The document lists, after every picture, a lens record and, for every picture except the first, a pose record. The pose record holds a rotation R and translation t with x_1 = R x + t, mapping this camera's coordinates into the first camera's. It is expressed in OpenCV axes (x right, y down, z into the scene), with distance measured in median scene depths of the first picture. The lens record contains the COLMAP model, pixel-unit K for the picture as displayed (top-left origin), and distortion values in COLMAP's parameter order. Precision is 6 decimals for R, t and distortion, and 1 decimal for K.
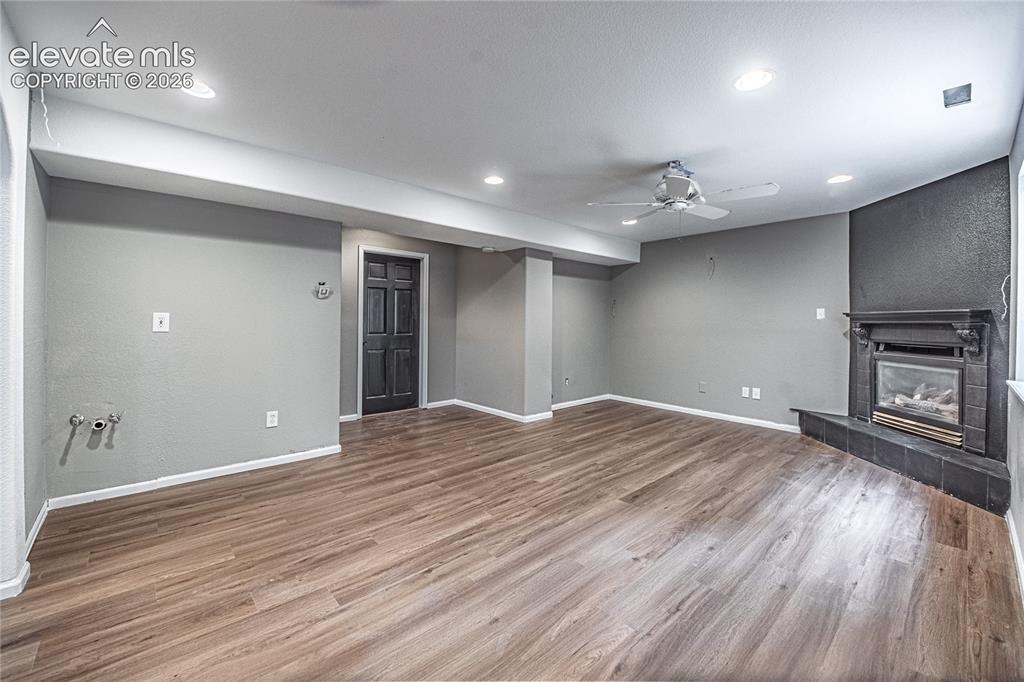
lens RADIAL K [[411.3, 0, 504.3], [0, 411.3, 315.9], [0, 0, 1]] dist [-0.010465, -0.000984]
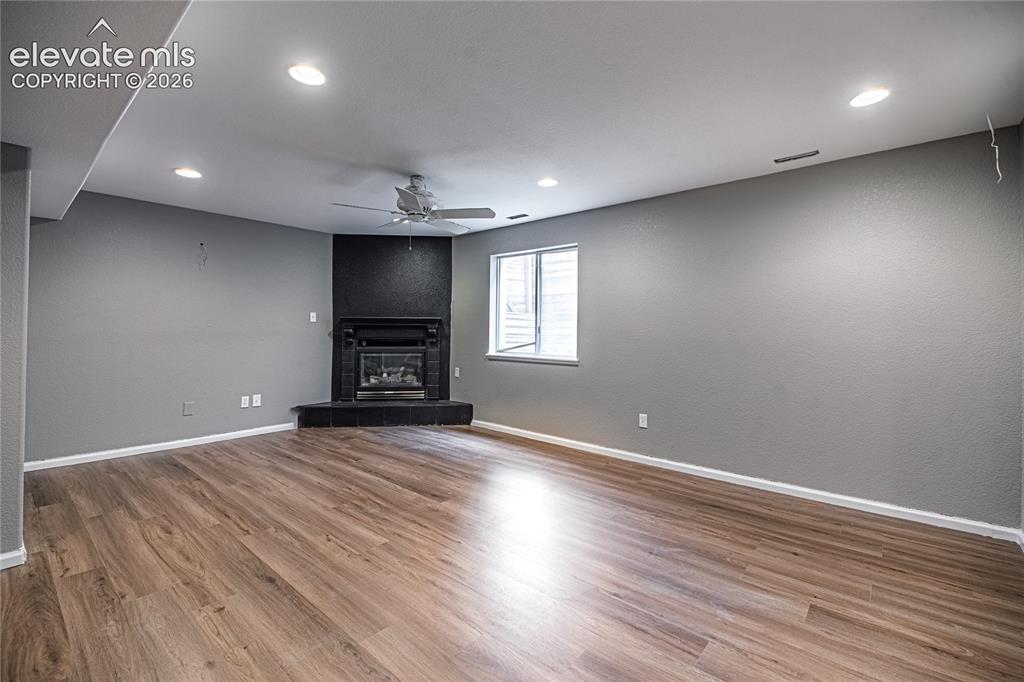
lens RADIAL K [[440.4, 0, 511.9], [0, 440.4, 330.7], [0, 0, 1]] dist [0.016528, -0.003622]
pose [[-0.131943, -0.019979, 0.991056, -0.700521], [-0.018715, 0.999669, 0.017661, 0.000543], [-0.991081, -0.016217, -0.132274, 0.838915]]
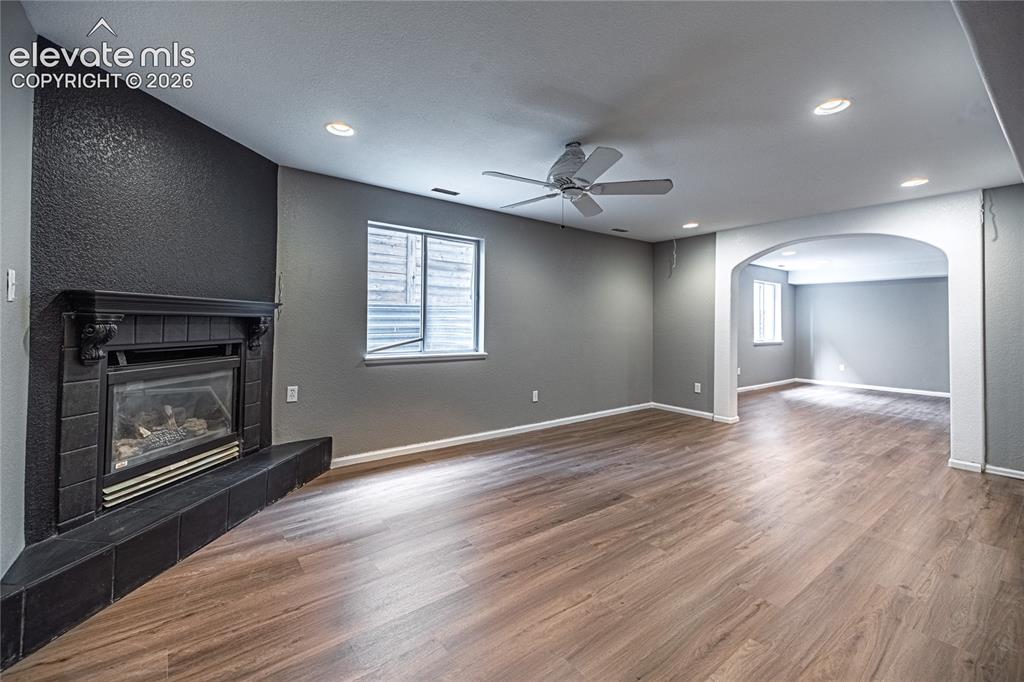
lens RADIAL K [[440.4, 0, 496.5], [0, 440.4, 317.0], [0, 0, 1]] dist [0.016528, -0.003622]
pose [[-0.996508, -0.020300, 0.080986, 0.463464], [-0.022189, 0.999501, -0.022493, 0.027475], [-0.080489, -0.024212, -0.996461, 1.829650]]
